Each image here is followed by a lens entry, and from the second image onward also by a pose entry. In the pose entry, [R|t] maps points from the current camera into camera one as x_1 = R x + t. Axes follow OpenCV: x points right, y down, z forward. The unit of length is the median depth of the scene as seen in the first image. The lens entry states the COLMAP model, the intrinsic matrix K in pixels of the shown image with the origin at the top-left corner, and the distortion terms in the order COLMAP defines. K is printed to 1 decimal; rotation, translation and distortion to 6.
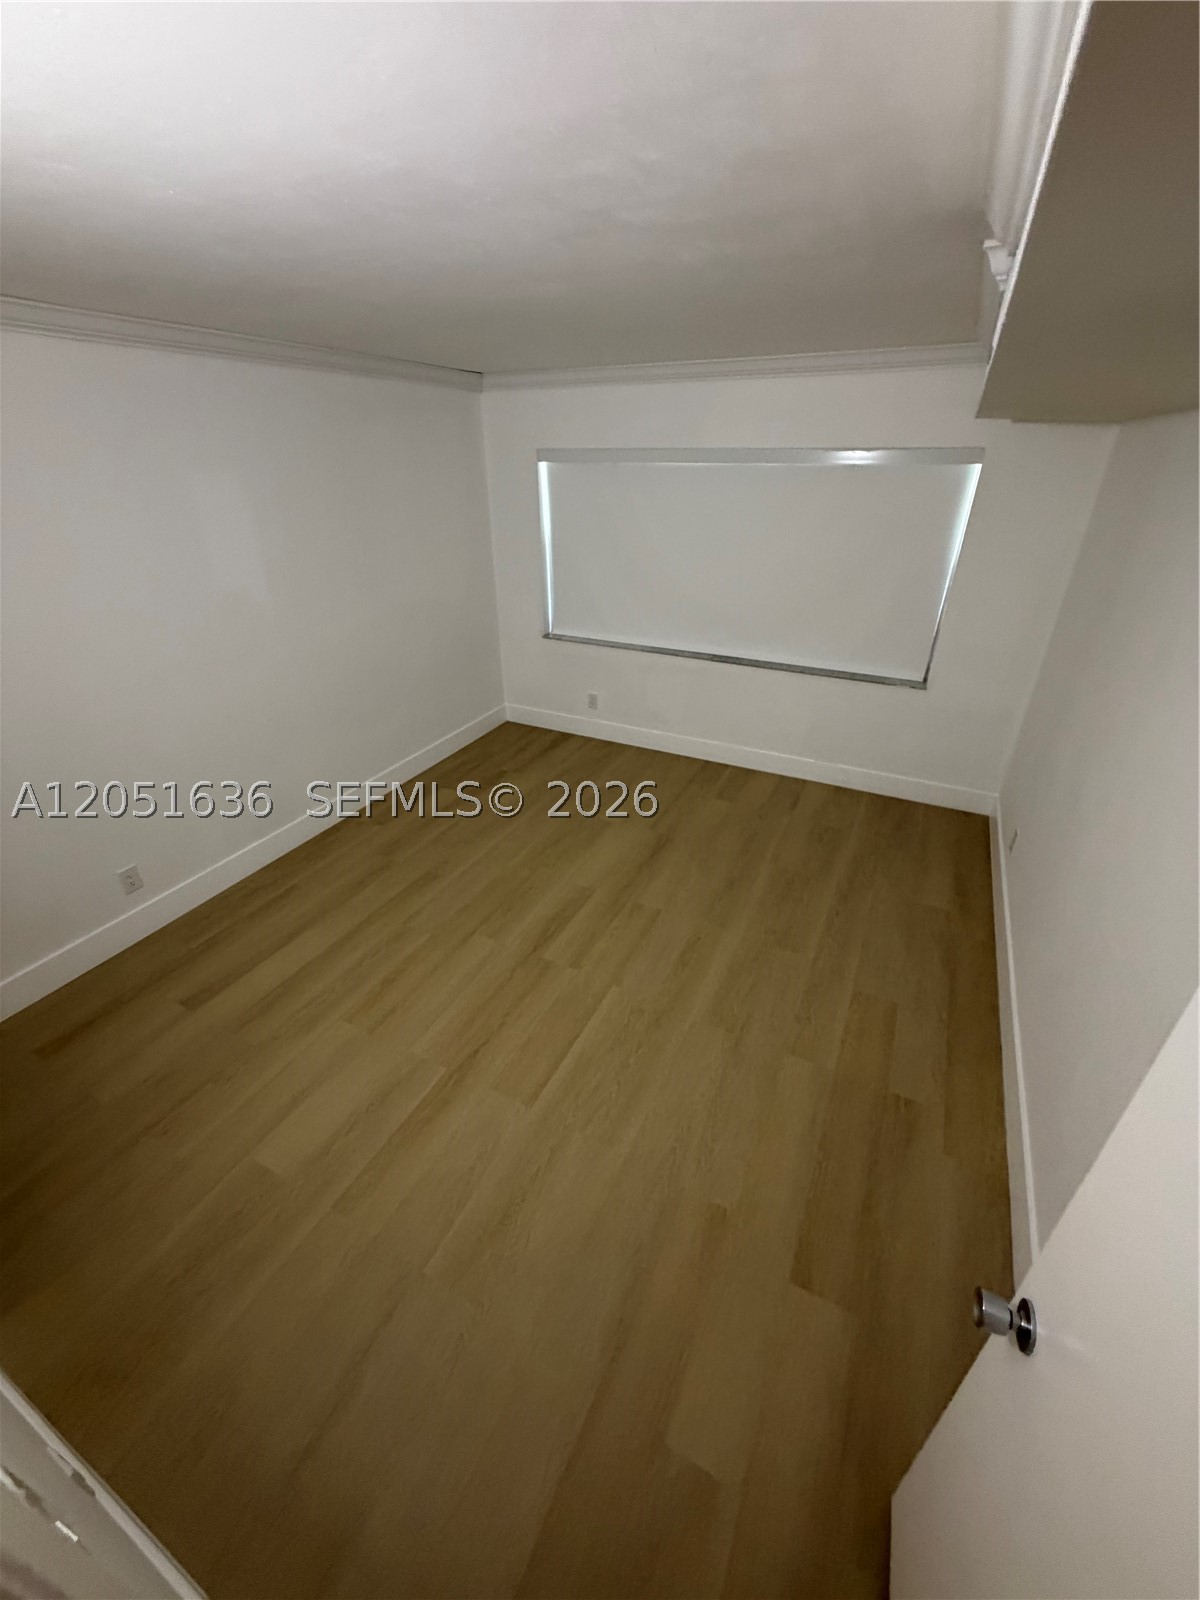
lens RADIAL K [[643.0, 0, 600.0], [0, 643.0, 800.0], [0, 0, 1]] dist [0.000669, 0.000036]
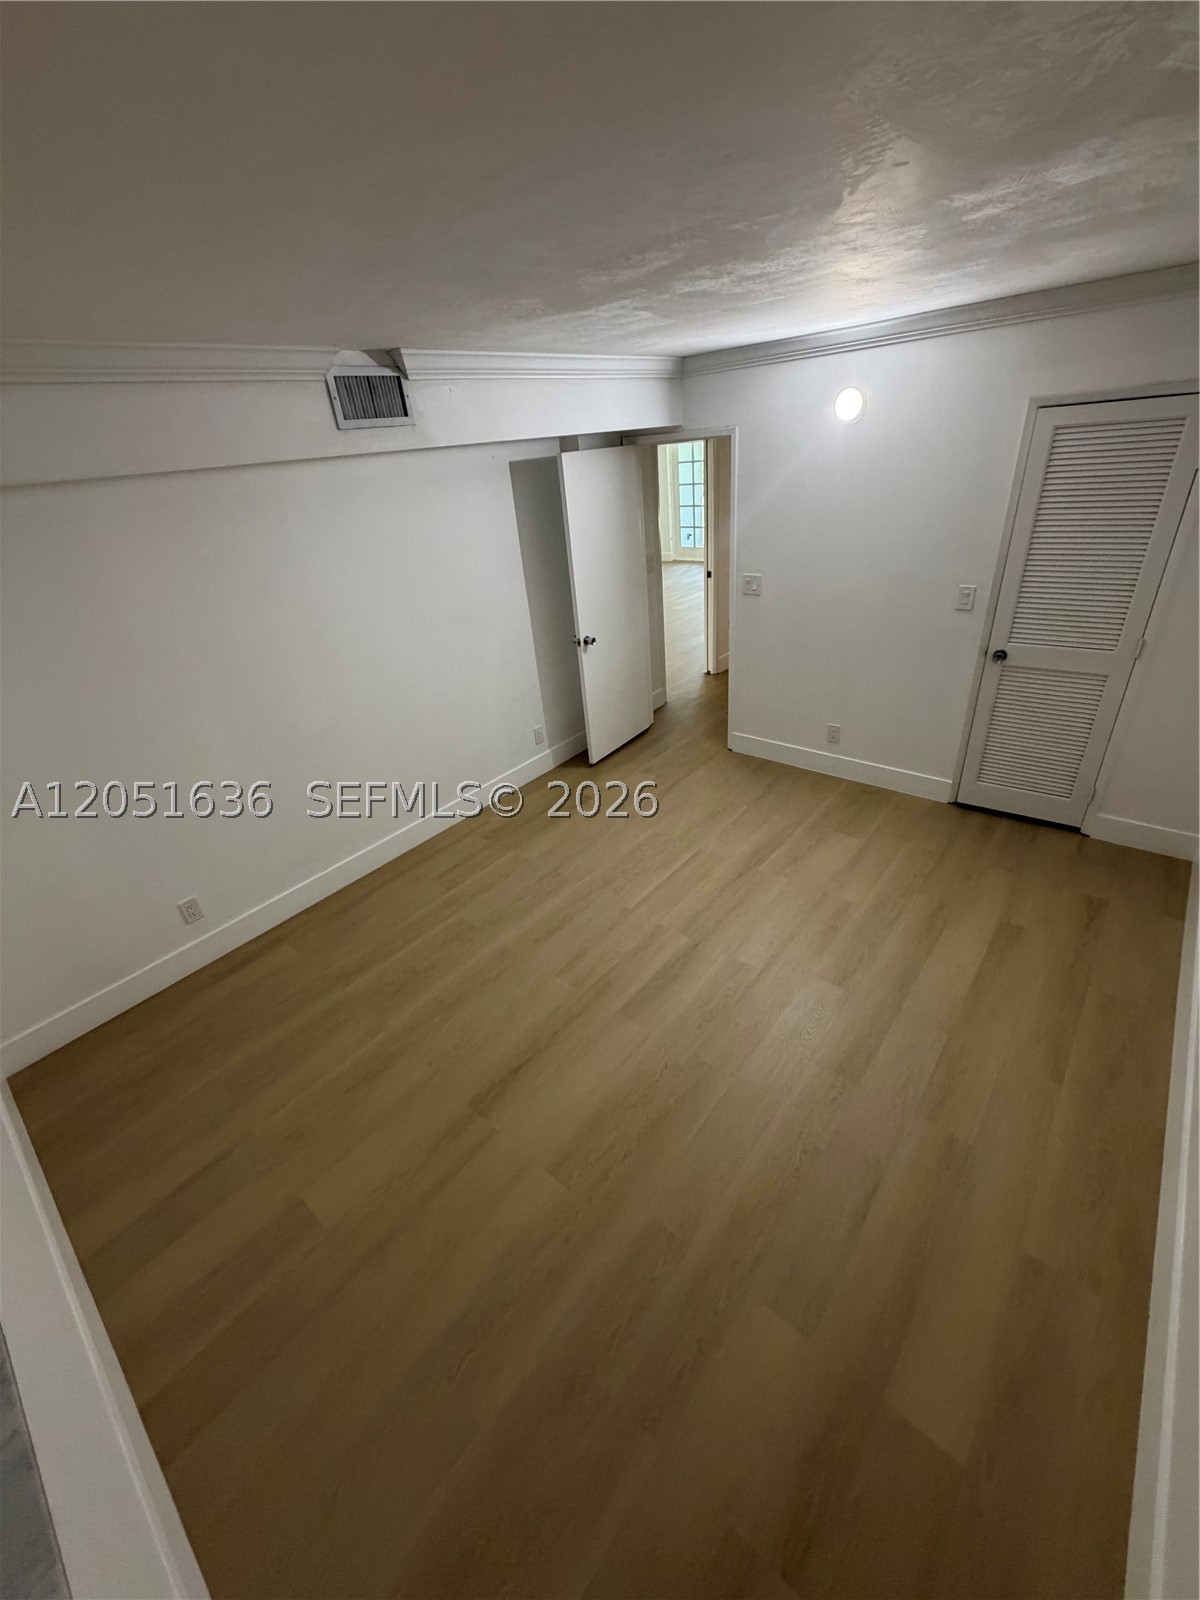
lens RADIAL K [[643.0, 0, 600.0], [0, 643.0, 800.0], [0, 0, 1]] dist [0.000669, 0.000036]
pose [[-0.969172, -0.035982, 0.243743, -0.197133], [0.188010, 0.531375, 0.826010, -0.769446], [-0.159240, 0.846372, -0.508229, 1.364415]]
